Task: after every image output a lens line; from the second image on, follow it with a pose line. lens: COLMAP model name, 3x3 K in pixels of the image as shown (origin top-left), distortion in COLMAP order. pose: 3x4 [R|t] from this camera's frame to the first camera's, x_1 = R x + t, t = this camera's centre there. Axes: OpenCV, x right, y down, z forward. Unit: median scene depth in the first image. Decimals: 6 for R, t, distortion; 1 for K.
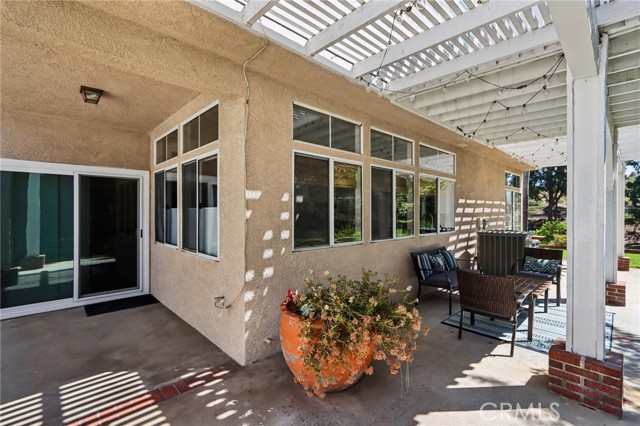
lens RADIAL K [[294.4, 0, 316.9], [0, 294.4, 210.0], [0, 0, 1]] dist [-0.002815, 0.000408]
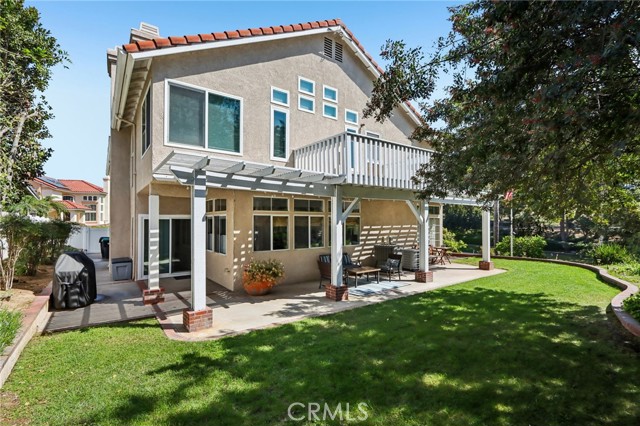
lens RADIAL K [[294.4, 0, 323.0], [0, 294.4, 213.1], [0, 0, 1]] dist [-0.002815, 0.000408]
pose [[0.994925, -0.006447, -0.100409, 0.824899], [0.003731, 0.999622, -0.027223, -0.141084], [0.100547, 0.026710, 0.994574, -1.620004]]
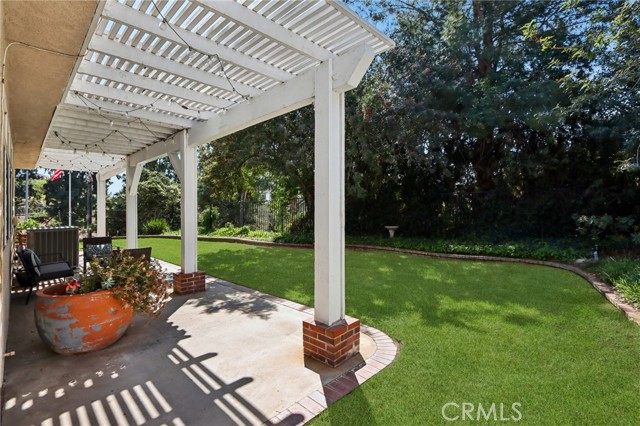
lens RADIAL K [[294.4, 0, 316.5], [0, 294.4, 209.5], [0, 0, 1]] dist [-0.002815, 0.000408]
pose [[-0.021929, -0.005593, 0.999744, -0.990025], [0.002700, 0.999980, 0.005654, 0.007248], [-0.999756, 0.002823, -0.021913, 0.088106]]
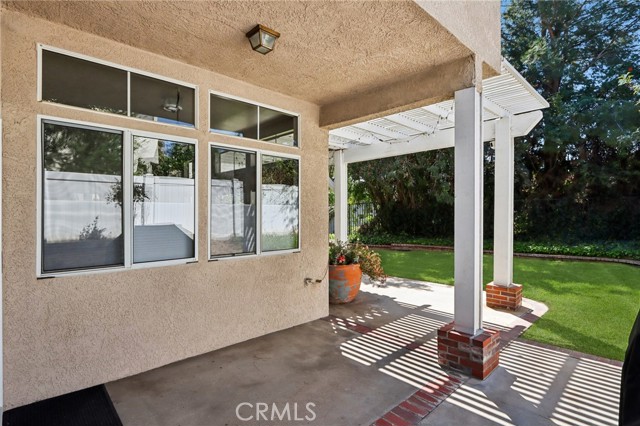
lens RADIAL K [[325.4, 0, 321.9], [0, 325.4, 215.4], [0, 0, 1]] dist [0.003939, 0.000508]
pose [[-0.007542, -0.011092, 0.999910, -1.649476], [-0.007348, 0.999912, 0.011037, 0.012488], [-0.999945, -0.007264, -0.007623, 0.932348]]
